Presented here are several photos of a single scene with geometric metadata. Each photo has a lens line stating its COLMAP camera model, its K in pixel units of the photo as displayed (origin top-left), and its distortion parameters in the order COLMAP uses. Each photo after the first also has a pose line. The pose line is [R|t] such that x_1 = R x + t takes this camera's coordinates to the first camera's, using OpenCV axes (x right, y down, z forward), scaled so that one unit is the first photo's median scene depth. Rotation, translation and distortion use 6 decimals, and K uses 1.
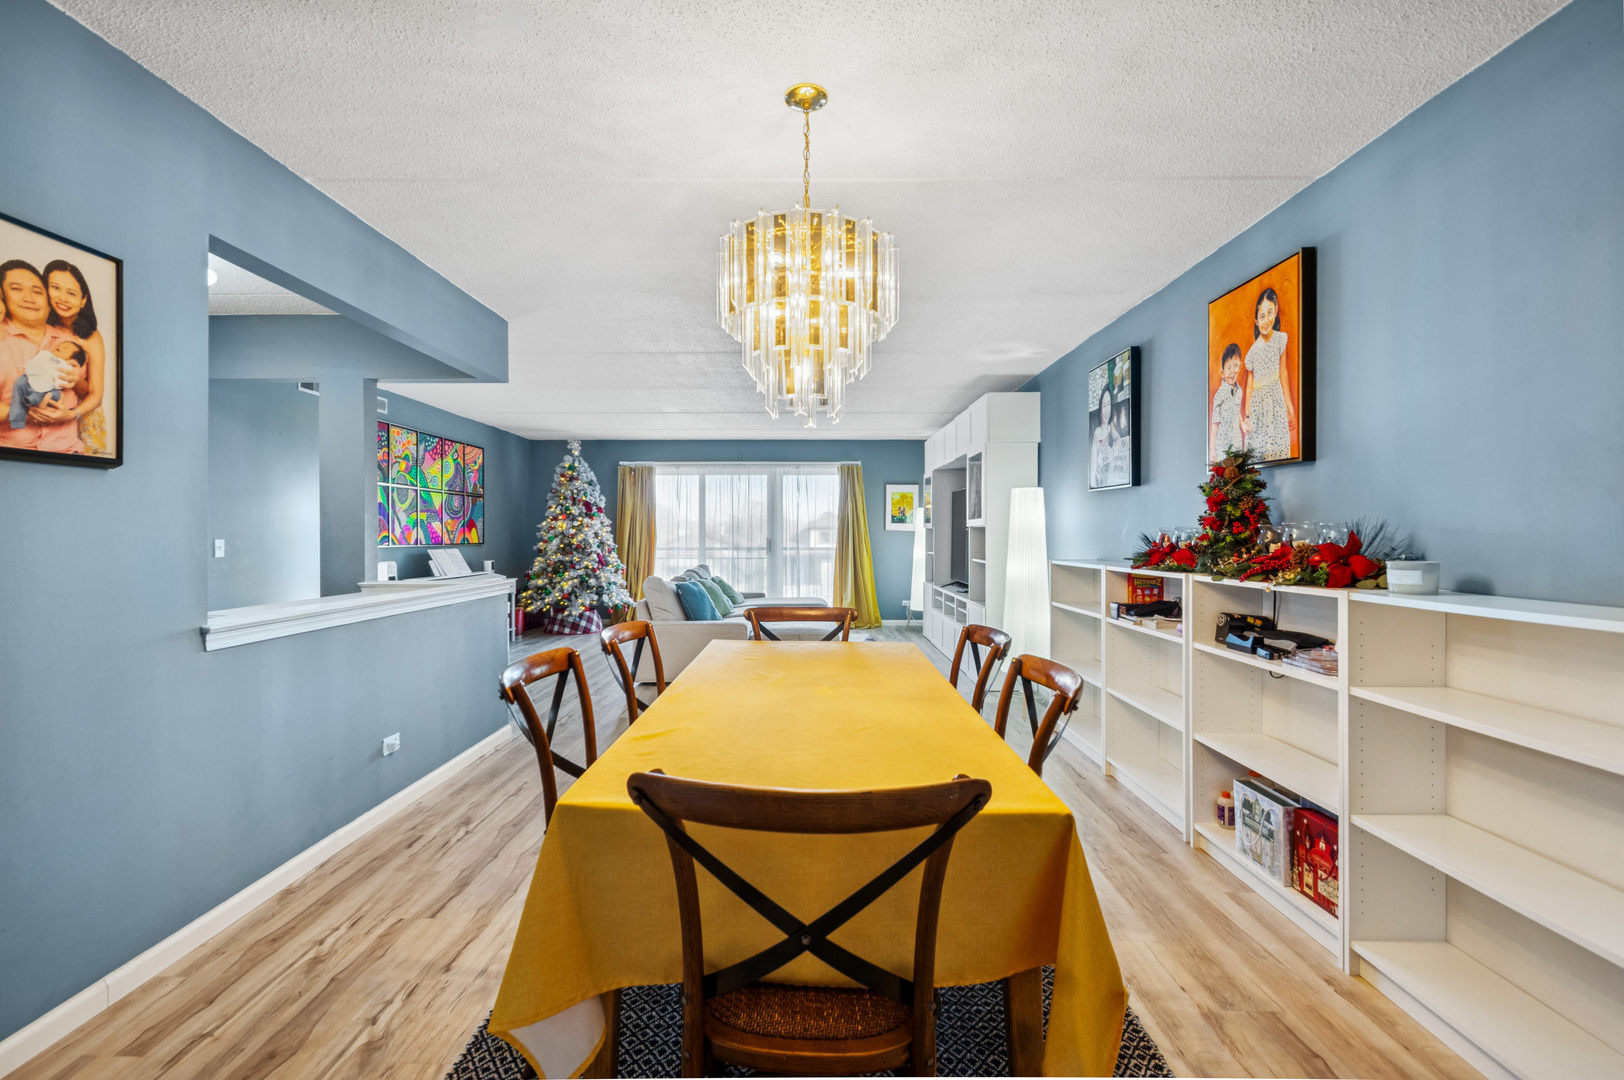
lens RADIAL K [[715.8, 0, 802.9], [0, 715.8, 538.8], [0, 0, 1]] dist [0.026911, -0.016750]
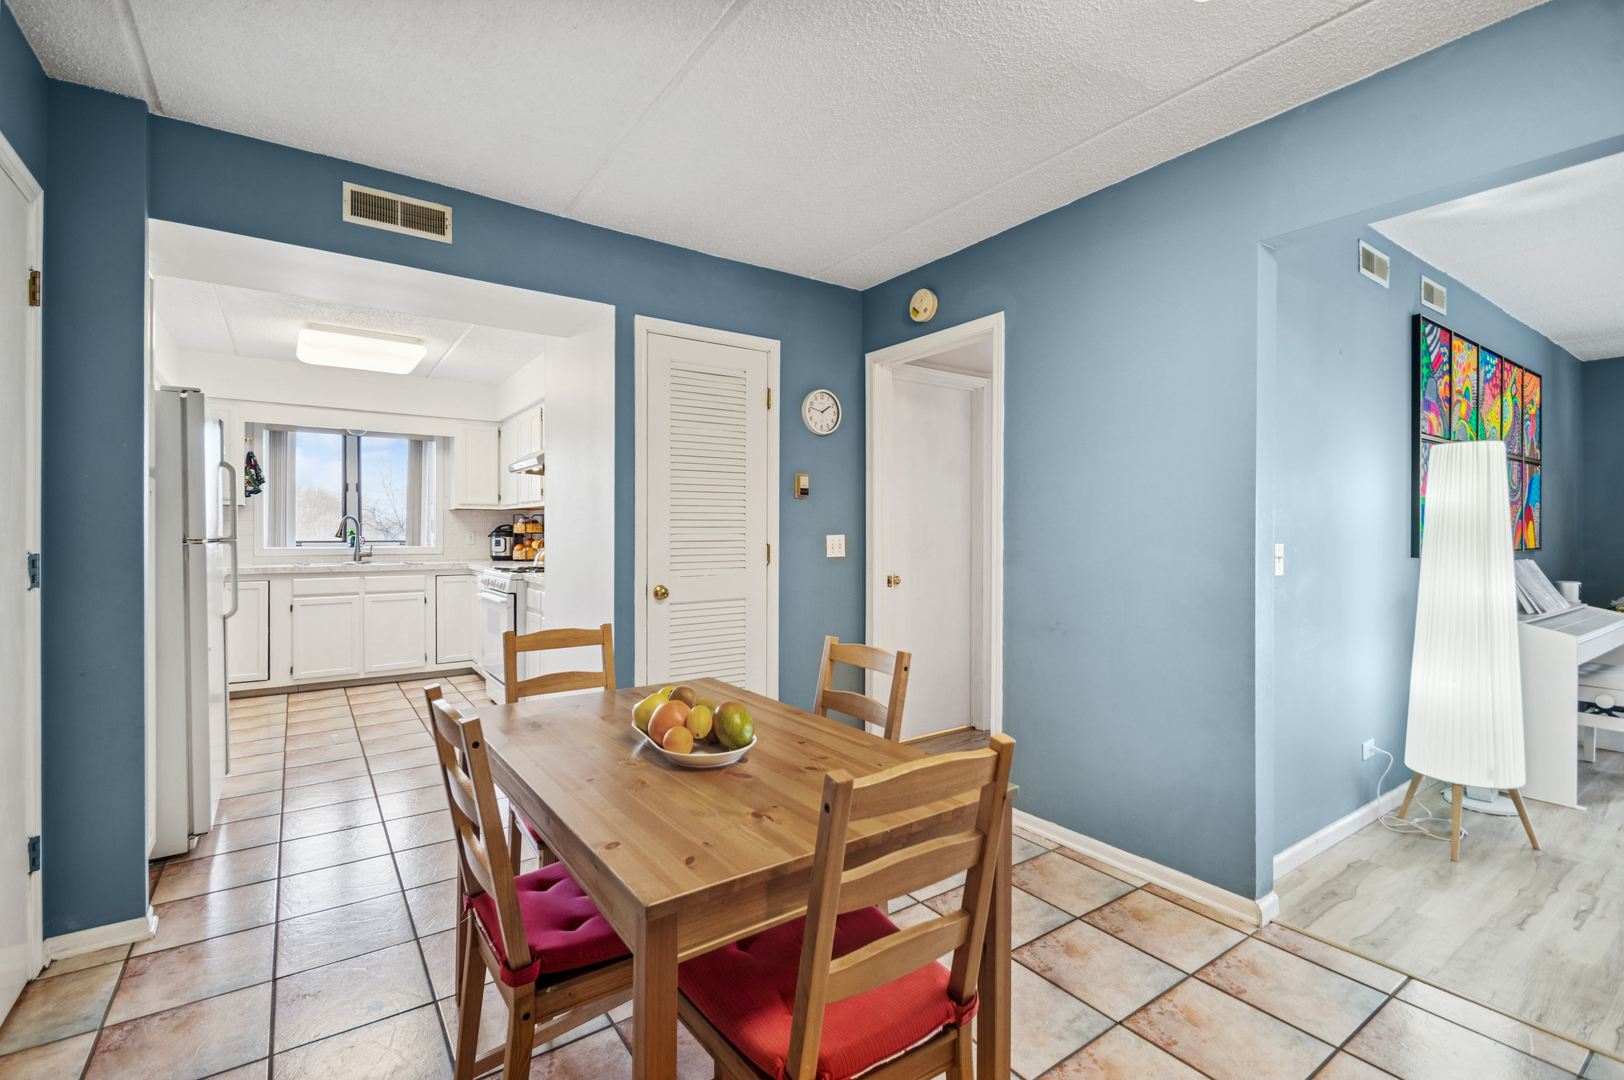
lens RADIAL K [[715.8, 0, 802.9], [0, 715.8, 538.8], [0, 0, 1]] dist [0.026911, -0.016750]
pose [[0.578725, 0.004545, -0.815510, -0.364071], [-0.001252, 0.999988, 0.004685, -0.003461], [0.815522, -0.001691, 0.578724, 0.248195]]
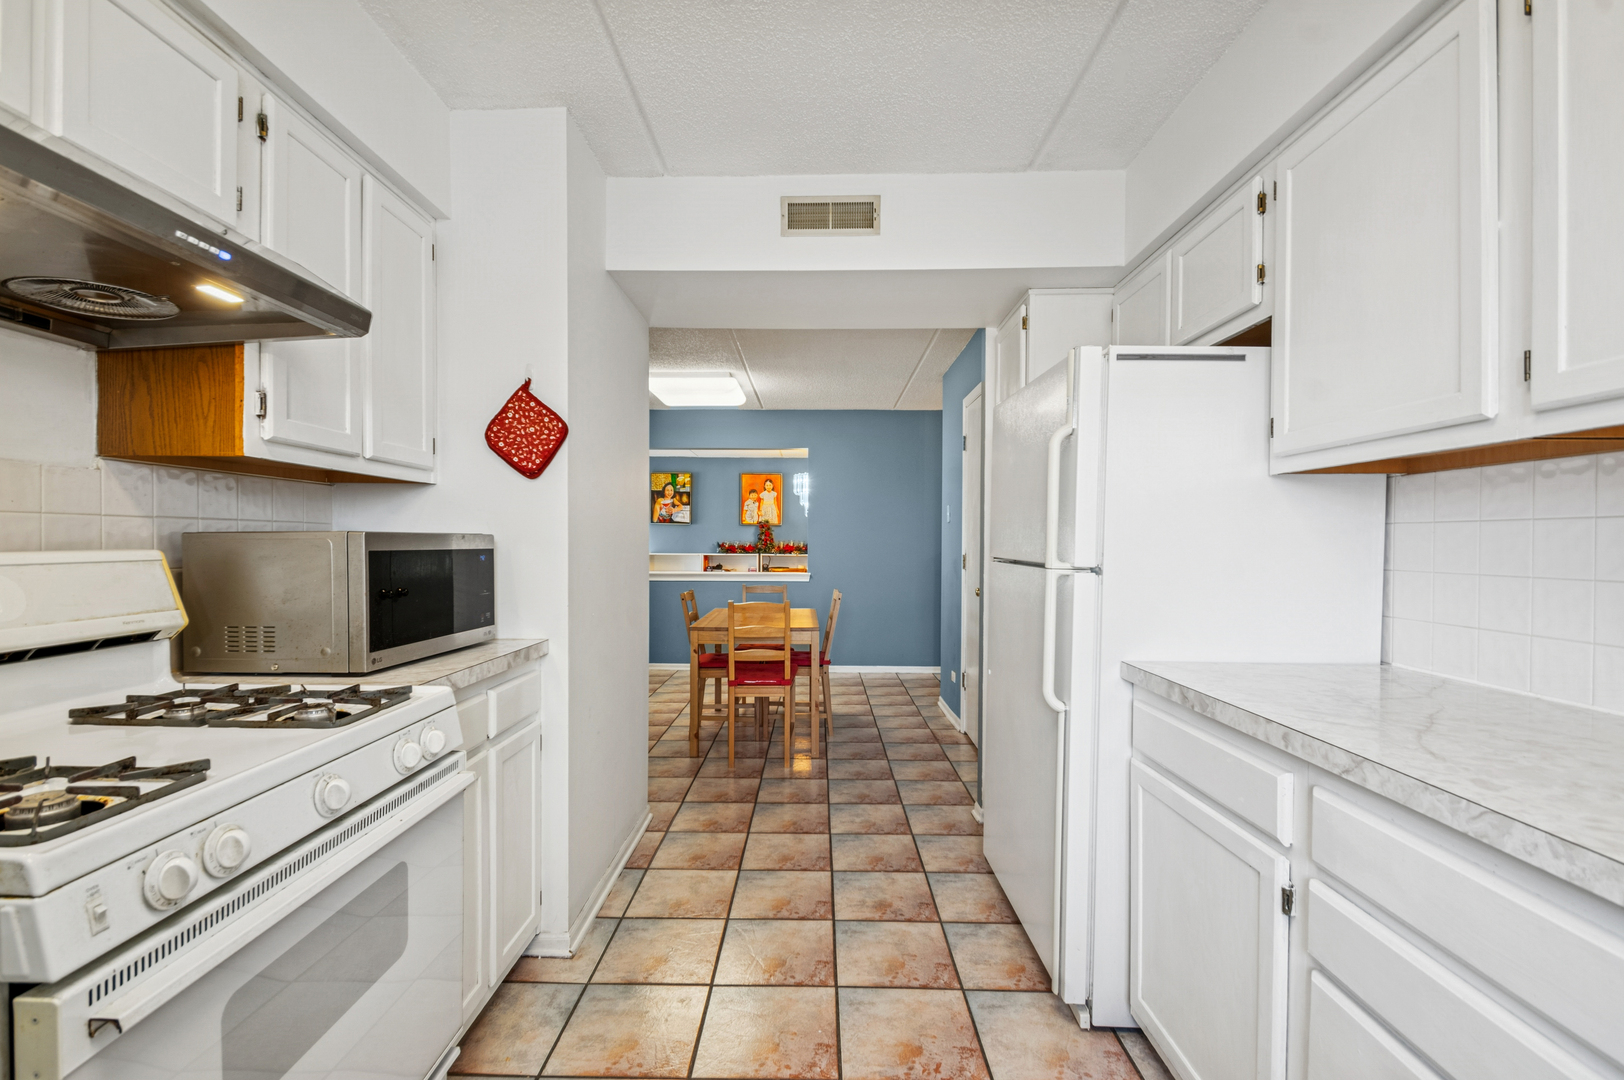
lens RADIAL K [[711.8, 0, 799.1], [0, 711.8, 556.2], [0, 0, 1]] dist [0.024016, -0.017273]
pose [[0.011240, -0.024768, 0.999630, -1.207512], [0.000399, 0.999693, 0.024765, -0.010895], [-0.999937, 0.000121, 0.011247, 0.305203]]
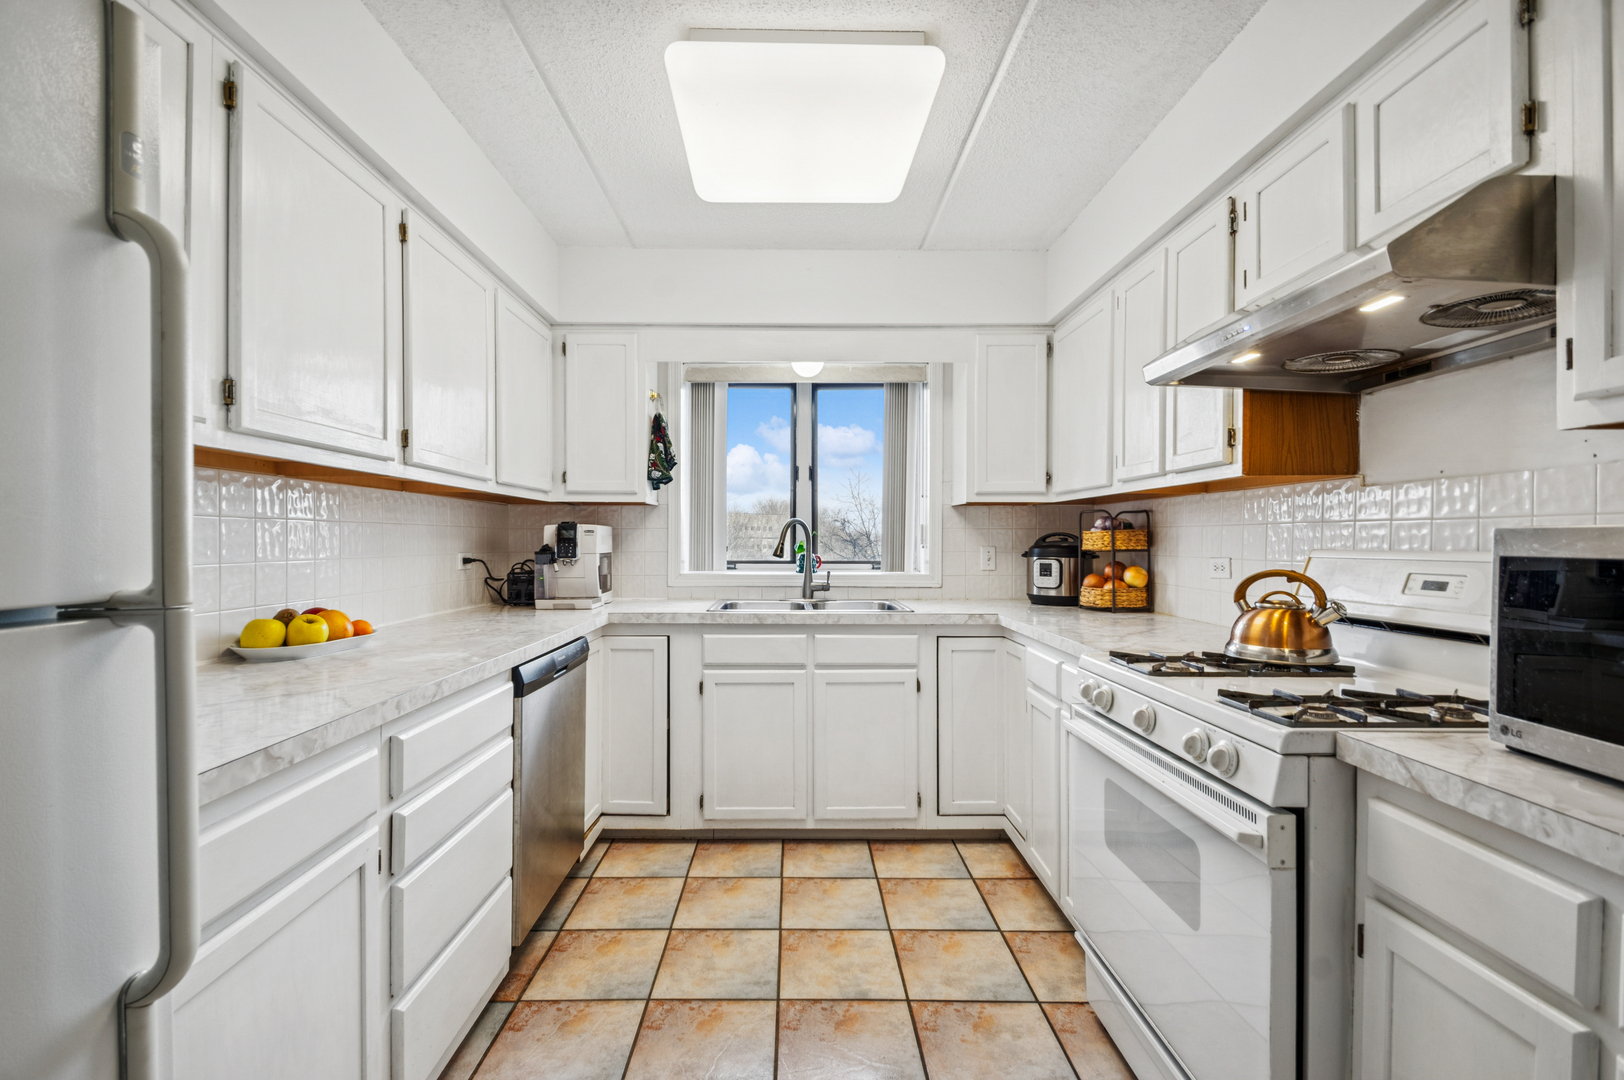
lens RADIAL K [[715.8, 0, 802.9], [0, 715.8, 538.8], [0, 0, 1]] dist [0.026911, -0.016750]
pose [[0.021726, -0.006949, -0.999740, -0.905496], [-0.003817, 0.999968, -0.007033, -0.009301], [0.999757, 0.003969, 0.021698, 0.300441]]
